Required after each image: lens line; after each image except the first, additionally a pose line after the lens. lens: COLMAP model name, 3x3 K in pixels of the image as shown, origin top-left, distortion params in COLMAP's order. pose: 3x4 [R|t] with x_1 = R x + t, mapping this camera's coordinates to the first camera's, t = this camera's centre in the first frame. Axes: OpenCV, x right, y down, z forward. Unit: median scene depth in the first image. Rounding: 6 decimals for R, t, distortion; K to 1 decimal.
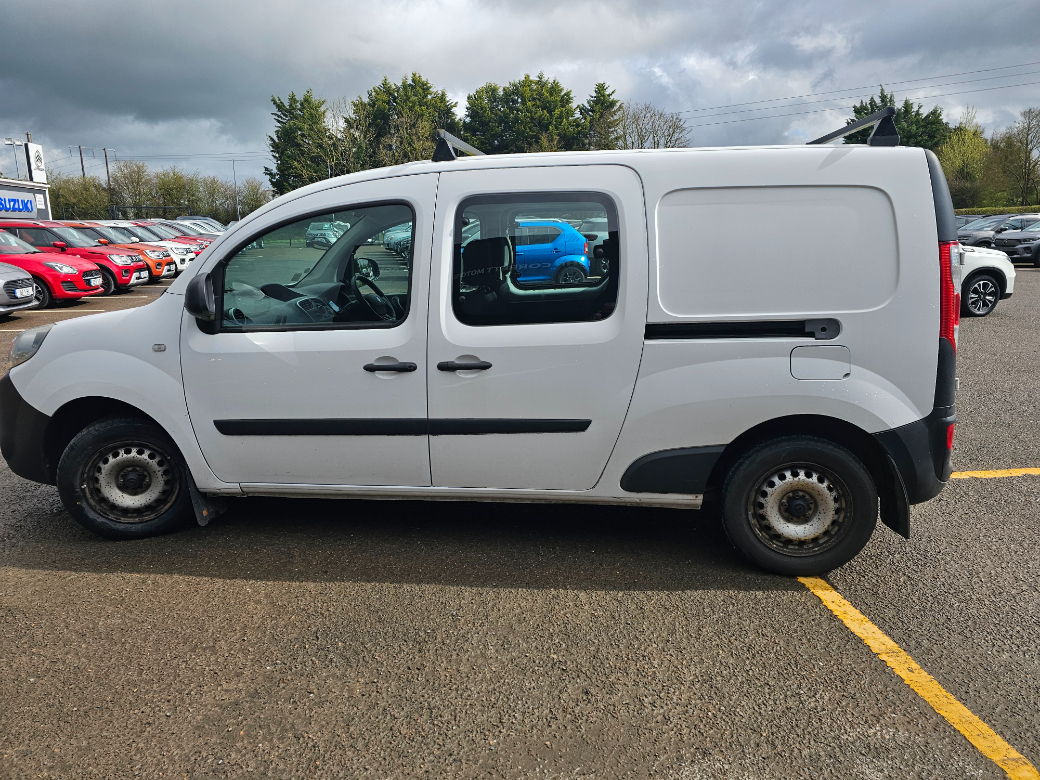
lens RADIAL K [[713.5, 0, 503.3], [0, 713.5, 370.8], [0, 0, 1]] dist [0.073675, -0.070061]
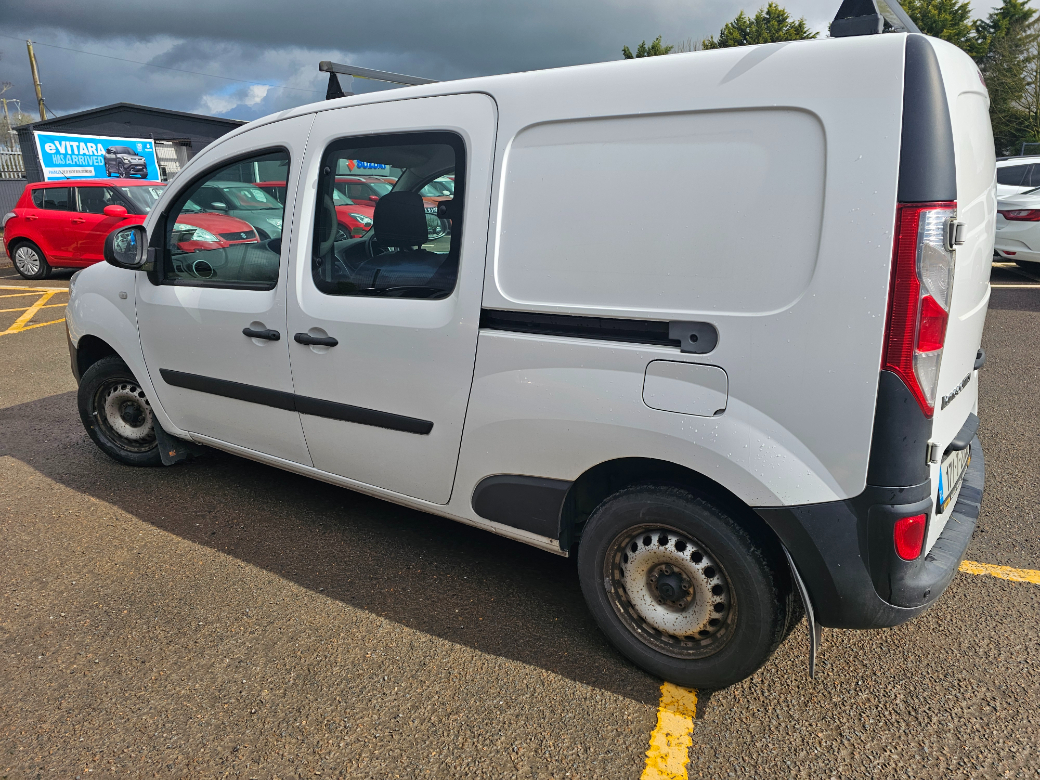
lens RADIAL K [[701.5, 0, 525.3], [0, 701.5, 390.4], [0, 0, 1]] dist [0.082458, -0.061477]
pose [[0.890899, 0.126243, -0.436304, 0.558043], [-0.086414, 0.990163, 0.110049, -0.063264], [0.445905, -0.060340, 0.893044, 0.337174]]
